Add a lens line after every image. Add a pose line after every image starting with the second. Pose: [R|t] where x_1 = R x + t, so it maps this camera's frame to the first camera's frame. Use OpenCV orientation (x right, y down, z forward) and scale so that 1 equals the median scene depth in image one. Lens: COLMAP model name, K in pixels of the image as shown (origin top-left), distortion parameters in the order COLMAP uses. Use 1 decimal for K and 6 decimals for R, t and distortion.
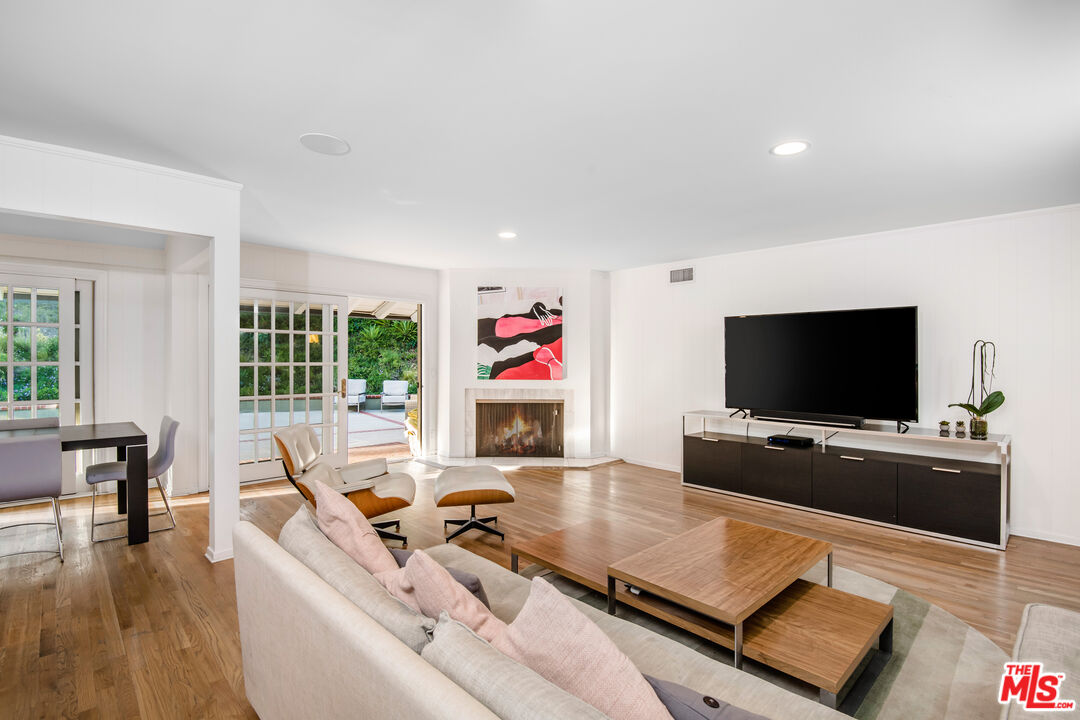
lens RADIAL K [[498.6, 0, 542.4], [0, 498.6, 363.6], [0, 0, 1]] dist [-0.004260, -0.001016]
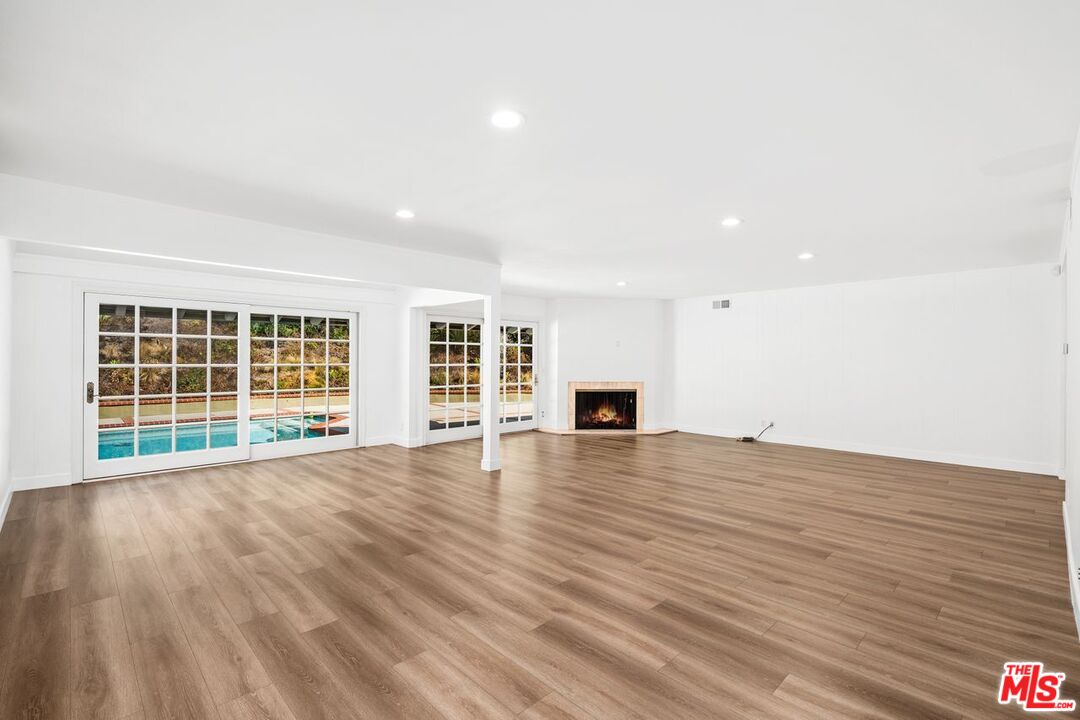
lens RADIAL K [[494.6, 0, 541.7], [0, 494.6, 357.3], [0, 0, 1]] dist [-0.000994, 0.001032]
pose [[0.999956, -0.003003, 0.008861, -0.244467], [0.003139, 0.999877, -0.015349, 0.001720], [-0.008813, 0.015376, 0.999843, -0.426920]]
